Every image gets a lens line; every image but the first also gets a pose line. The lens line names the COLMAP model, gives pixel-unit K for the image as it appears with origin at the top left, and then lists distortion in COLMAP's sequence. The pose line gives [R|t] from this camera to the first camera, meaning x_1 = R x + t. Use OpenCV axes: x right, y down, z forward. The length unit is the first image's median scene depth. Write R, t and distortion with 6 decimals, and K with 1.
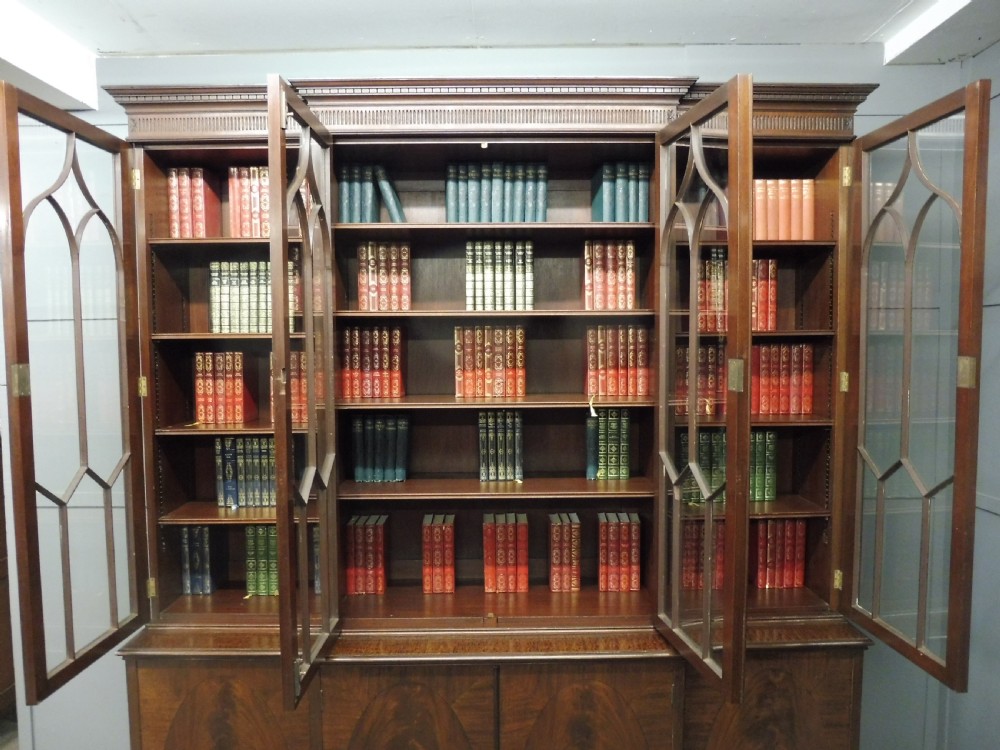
lens RADIAL K [[721.1, 0, 502.0], [0, 721.1, 378.6], [0, 0, 1]] dist [-0.042998, 0.007745]
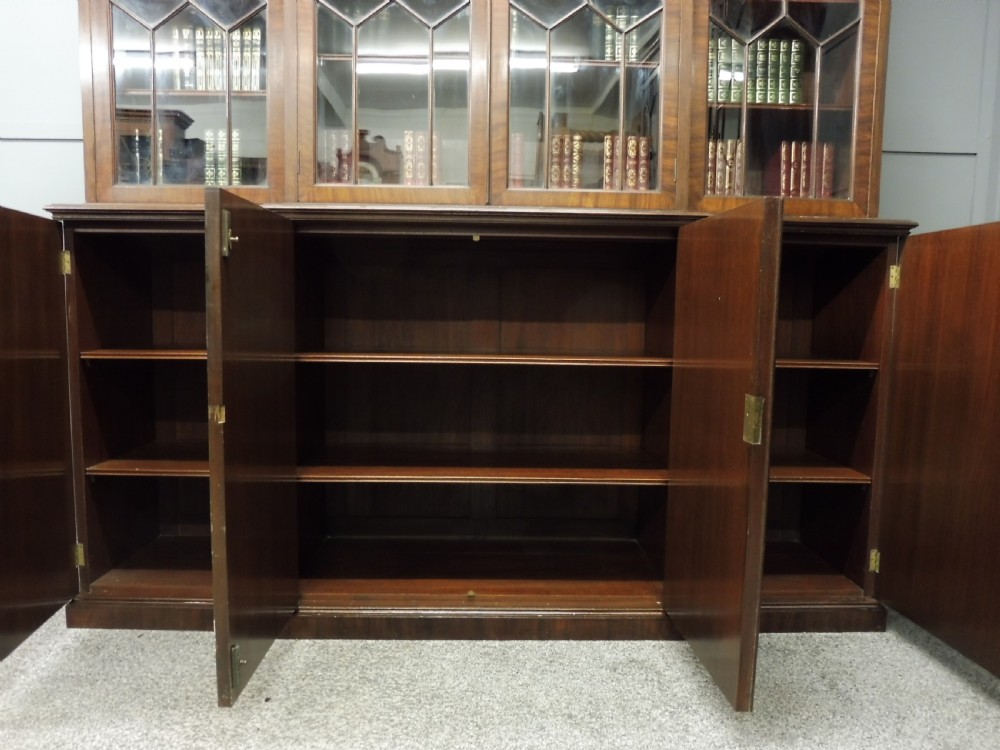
lens RADIAL K [[721.1, 0, 502.0], [0, 721.1, 378.6], [0, 0, 1]] dist [-0.042998, 0.007745]
pose [[0.999701, 0.021366, 0.011878, 0.005107], [-0.021729, 0.999273, 0.031327, 0.486658], [-0.011200, -0.031575, 0.999439, 0.109414]]
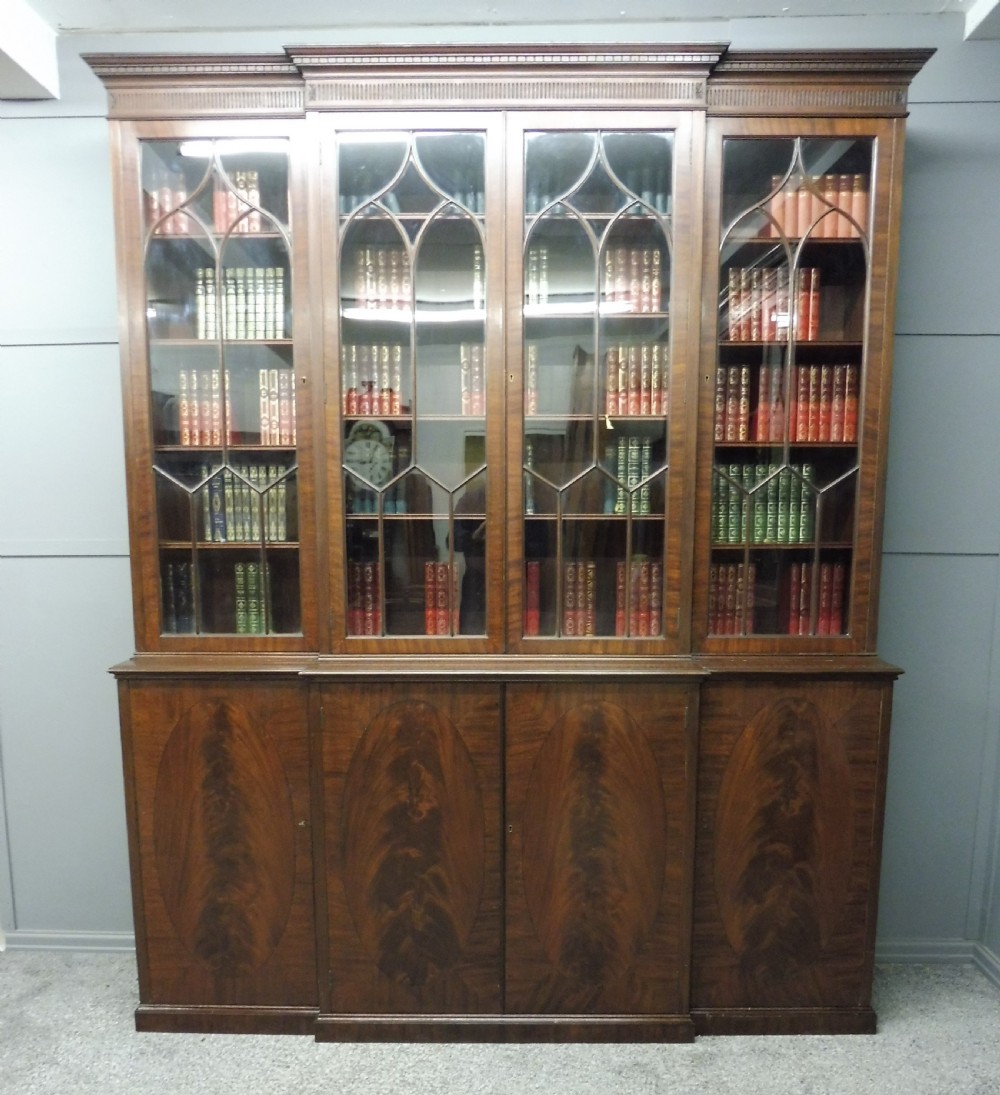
lens RADIAL K [[974.4, 0, 498.4], [0, 974.4, 670.2], [0, 0, 1]] dist [-0.042517, 0.019241]
pose [[0.999698, 0.010498, -0.022222, 0.013157], [-0.008315, 0.995333, 0.096145, 0.224315], [0.023128, -0.095932, 0.995119, -0.260910]]
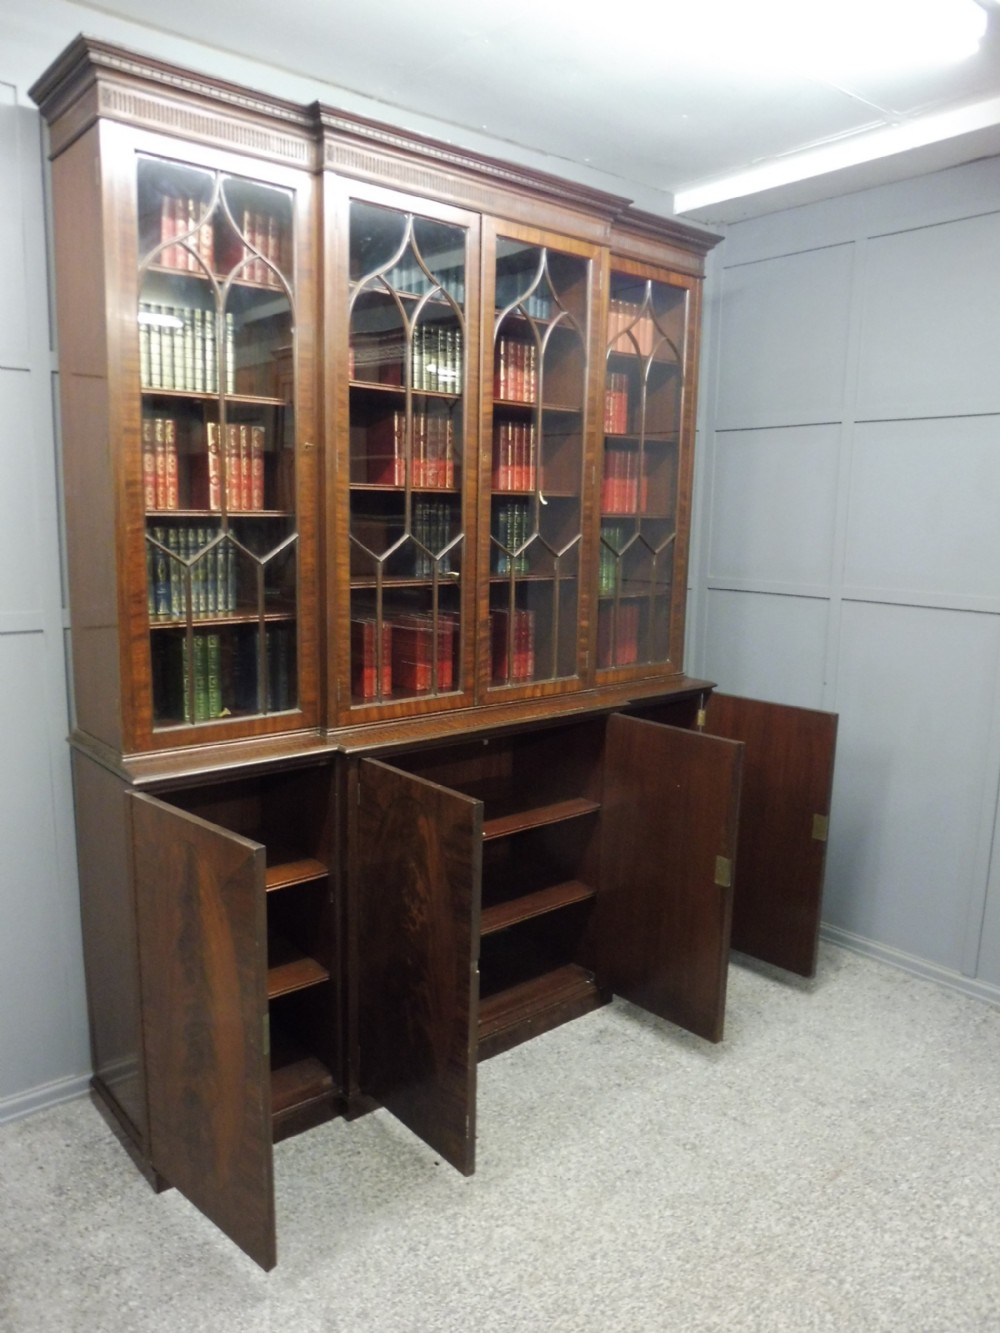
lens RADIAL K [[973.1, 0, 500.0], [0, 973.1, 666.5], [0, 0, 1]] dist [-0.038958, 0.011652]
pose [[0.767515, -0.080936, 0.635901, -0.798931], [0.014540, 0.993940, 0.108956, 0.125245], [-0.640866, -0.074380, 0.764041, -0.083686]]
